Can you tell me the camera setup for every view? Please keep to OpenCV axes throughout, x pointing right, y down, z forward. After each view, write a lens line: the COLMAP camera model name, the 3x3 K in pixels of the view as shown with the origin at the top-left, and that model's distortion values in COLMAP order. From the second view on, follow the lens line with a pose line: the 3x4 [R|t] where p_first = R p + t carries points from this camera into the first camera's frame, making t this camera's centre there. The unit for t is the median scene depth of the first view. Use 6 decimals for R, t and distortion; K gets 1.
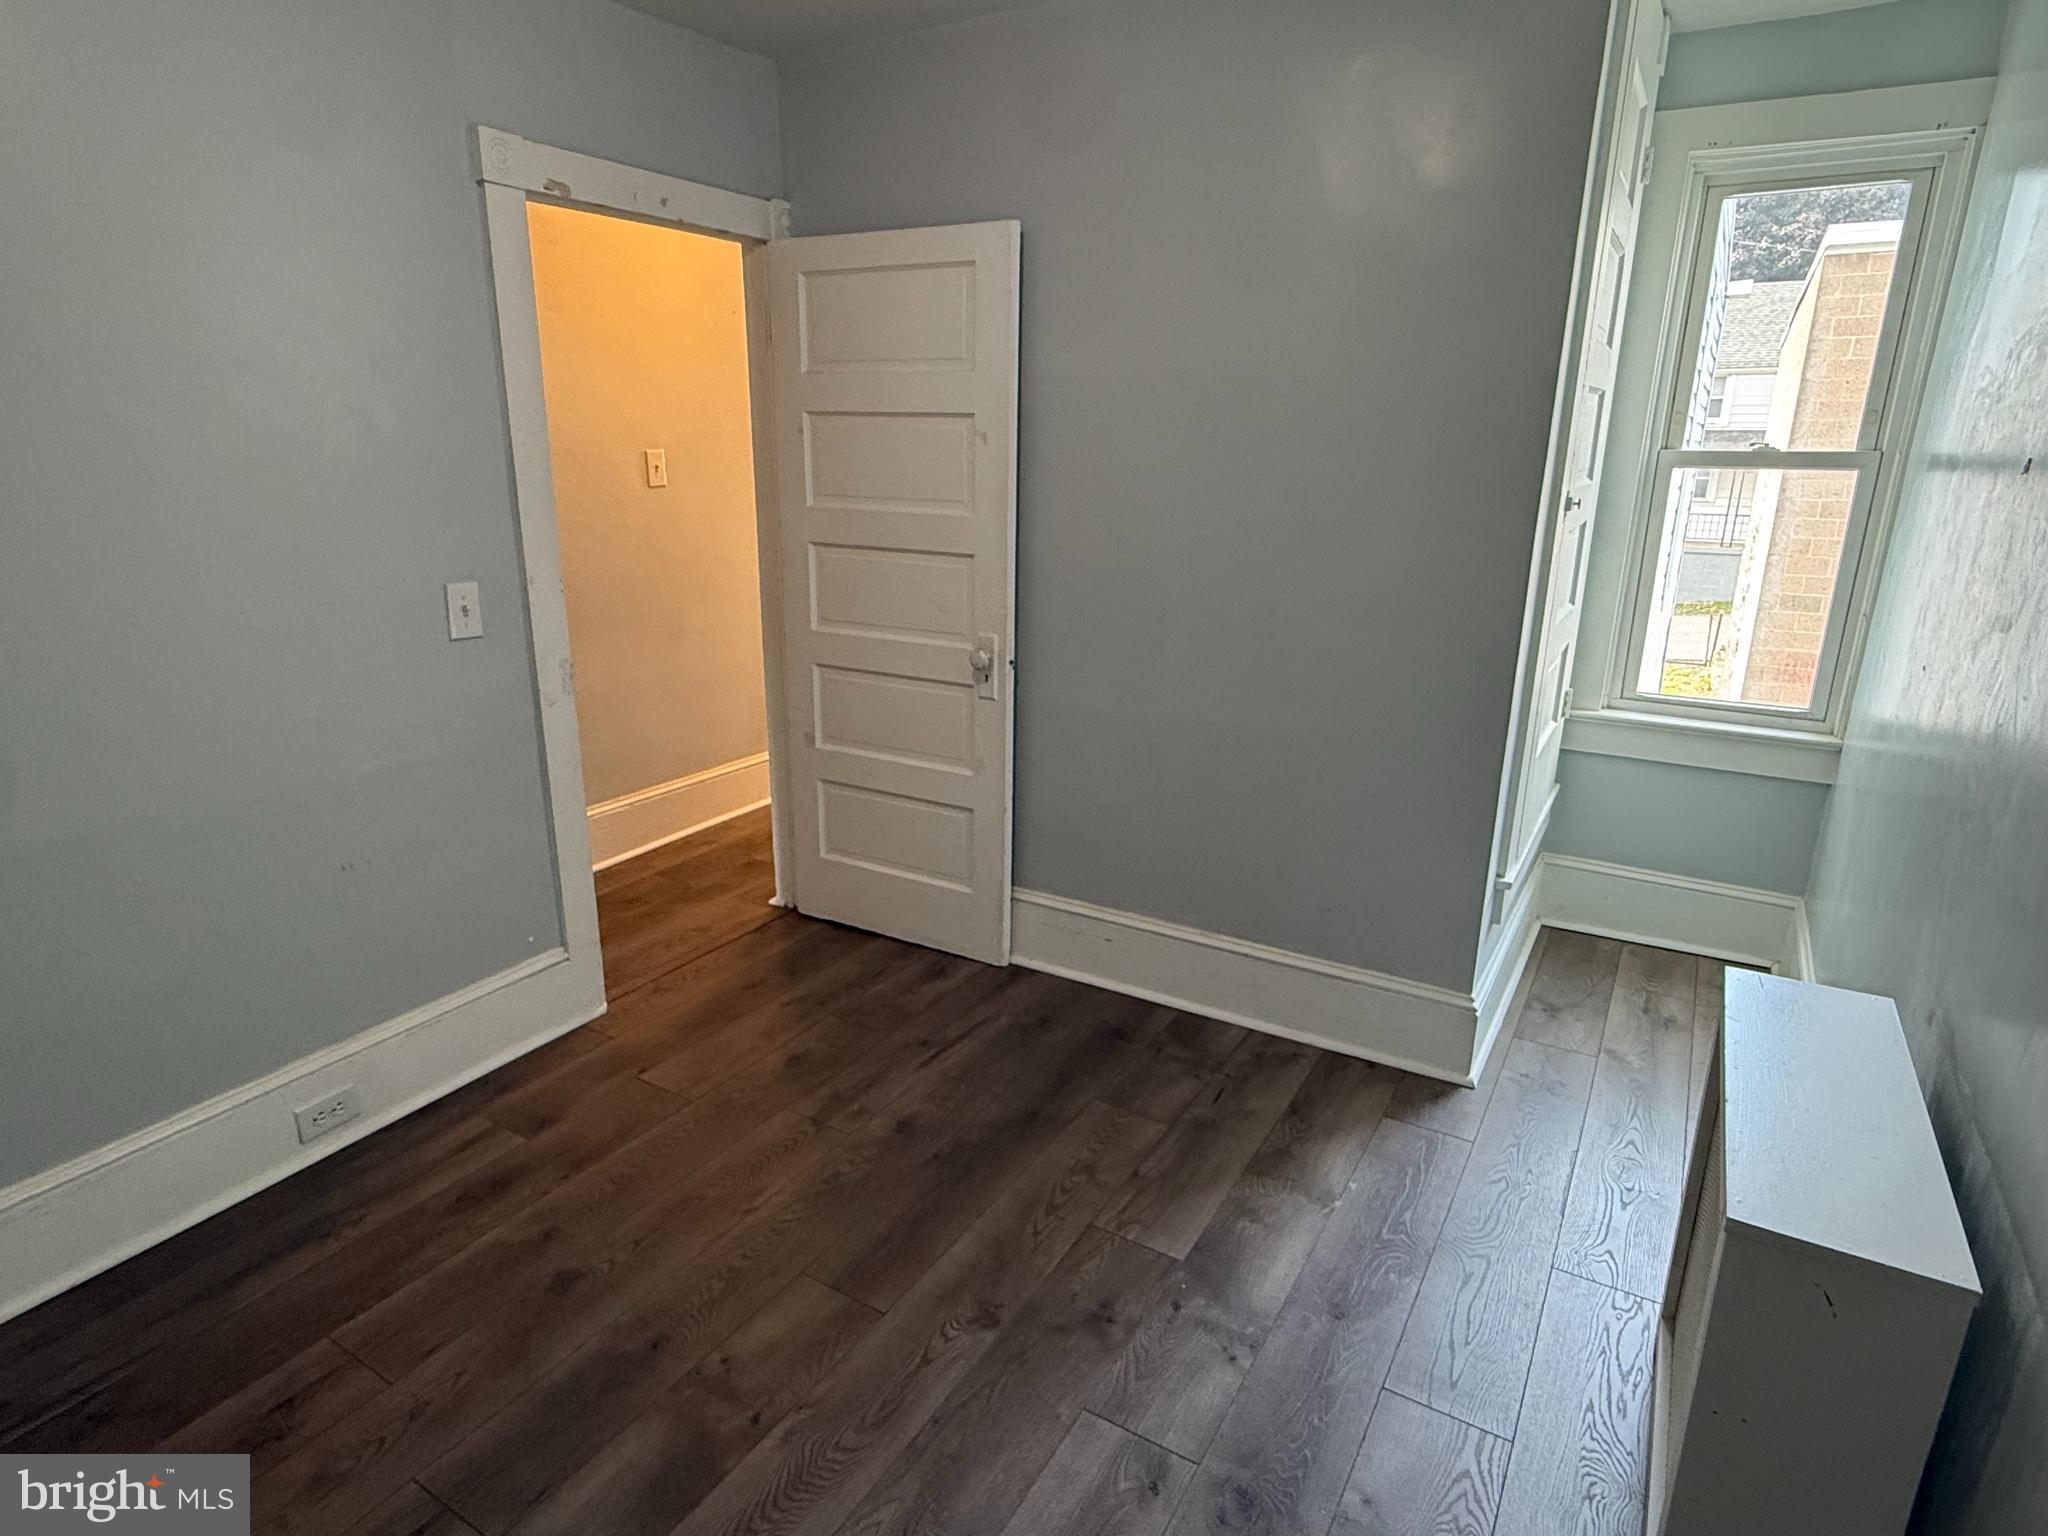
lens RADIAL K [[1118.3, 0, 1025.2], [0, 1118.3, 769.6], [0, 0, 1]] dist [0.004518, -0.000521]
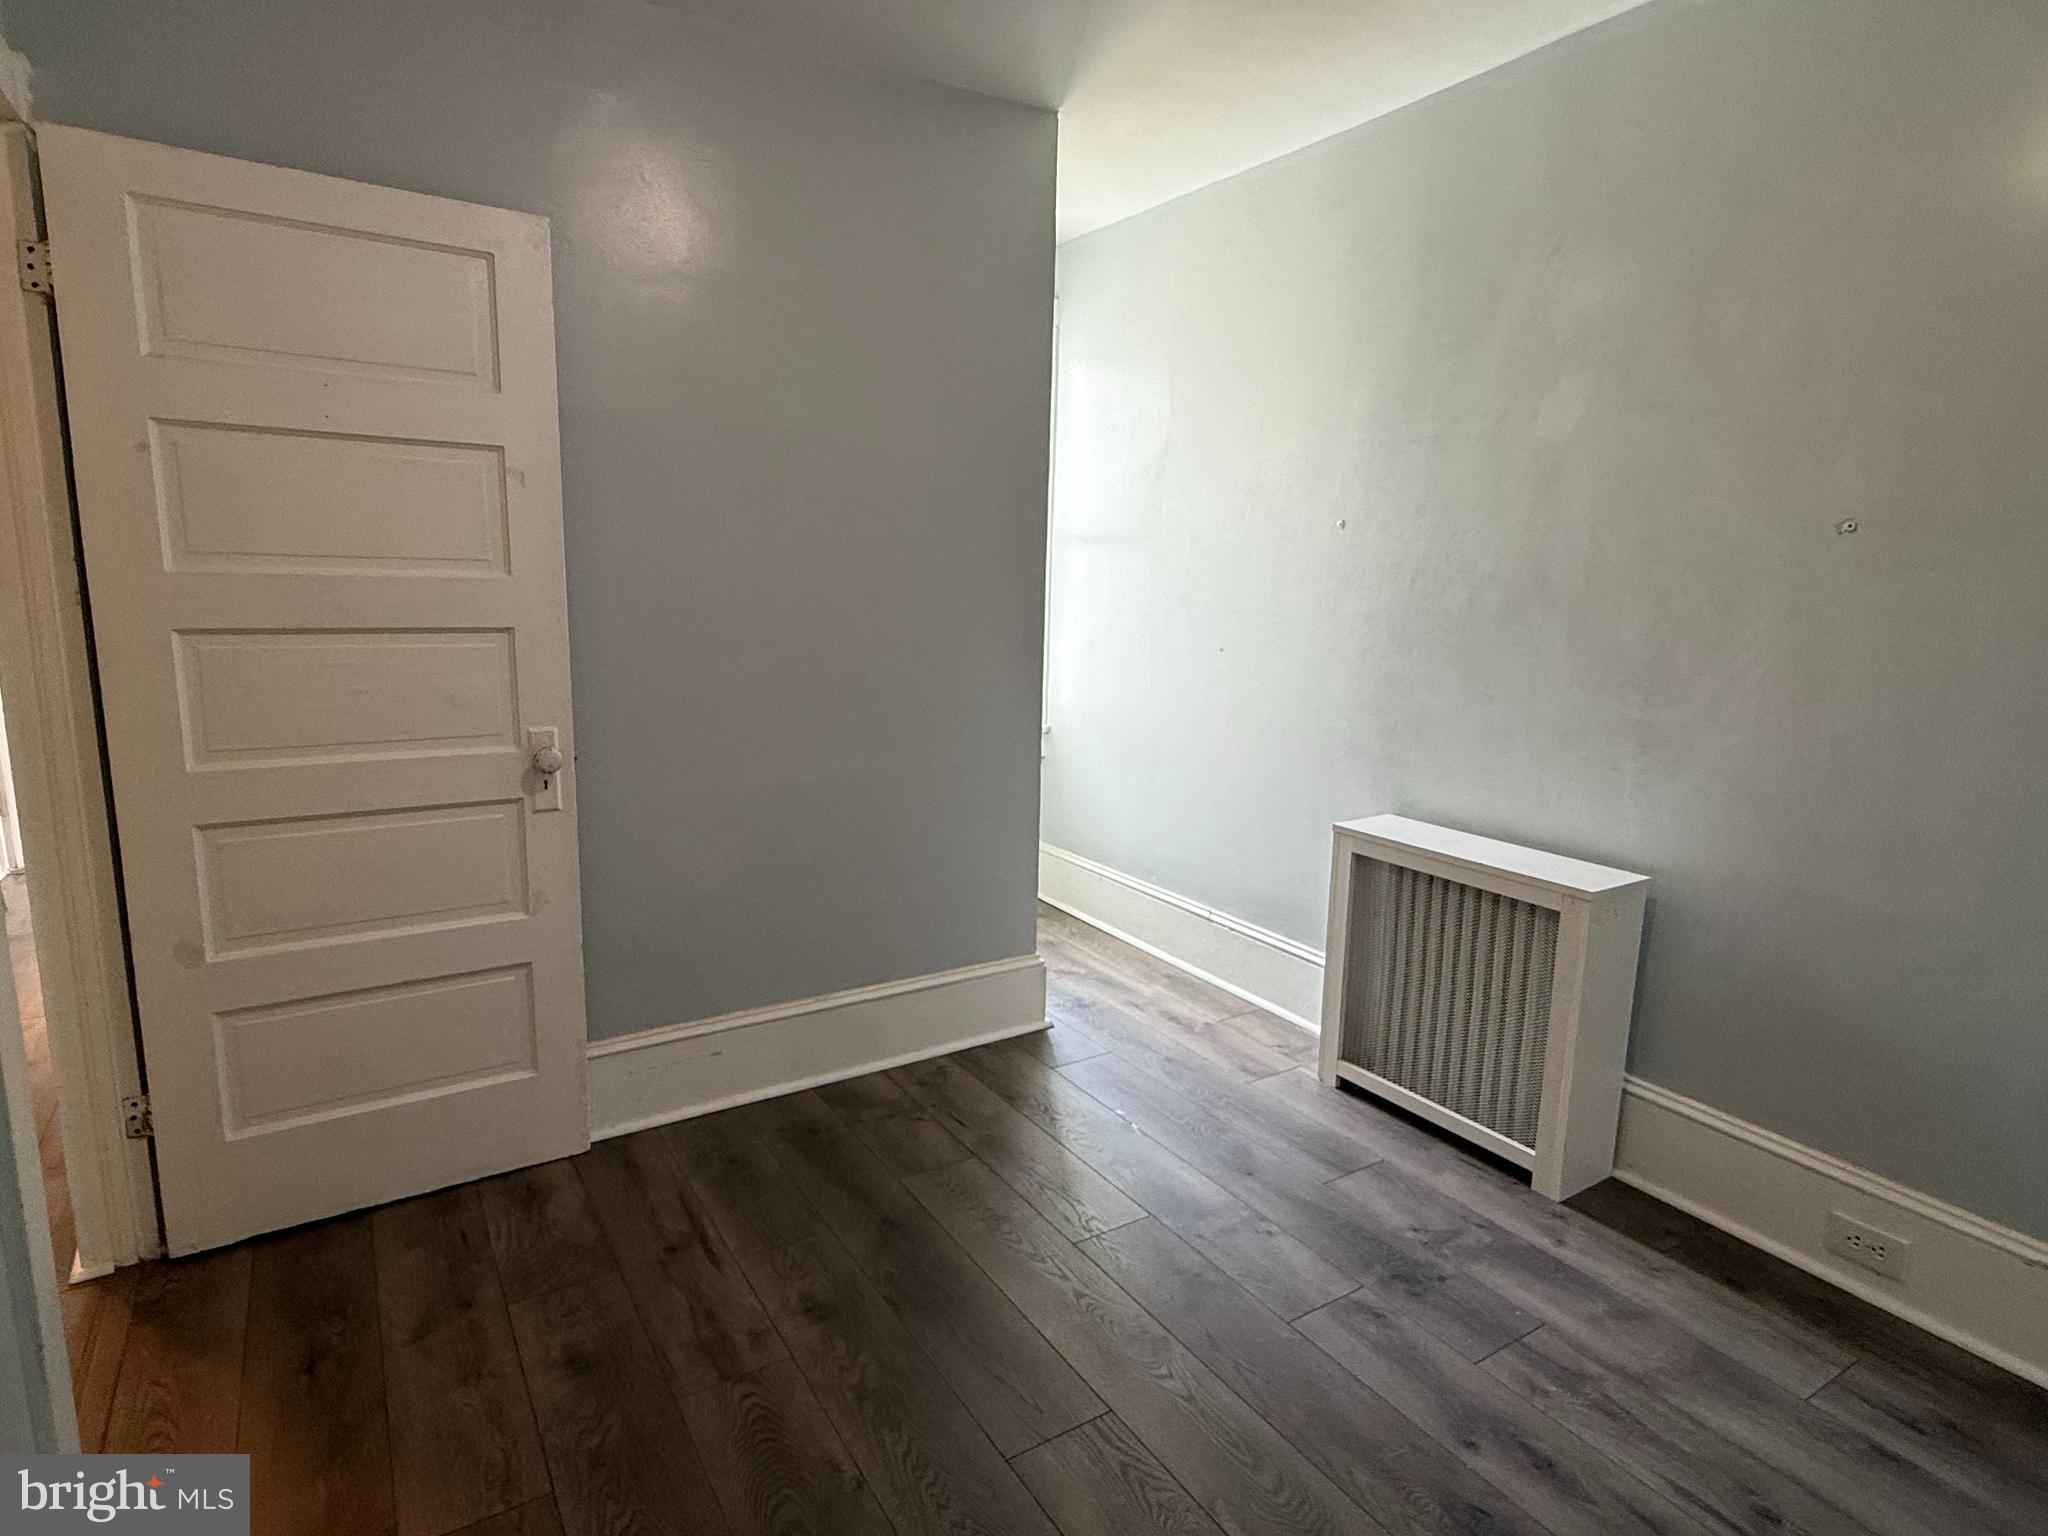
lens RADIAL K [[1118.3, 0, 1033.2], [0, 1118.3, 762.8], [0, 0, 1]] dist [0.004518, -0.000521]
pose [[0.445014, -0.154853, 0.882033, -0.553441], [0.234160, 0.970791, 0.052294, -0.056581], [-0.864368, 0.183265, 0.468276, 0.333943]]
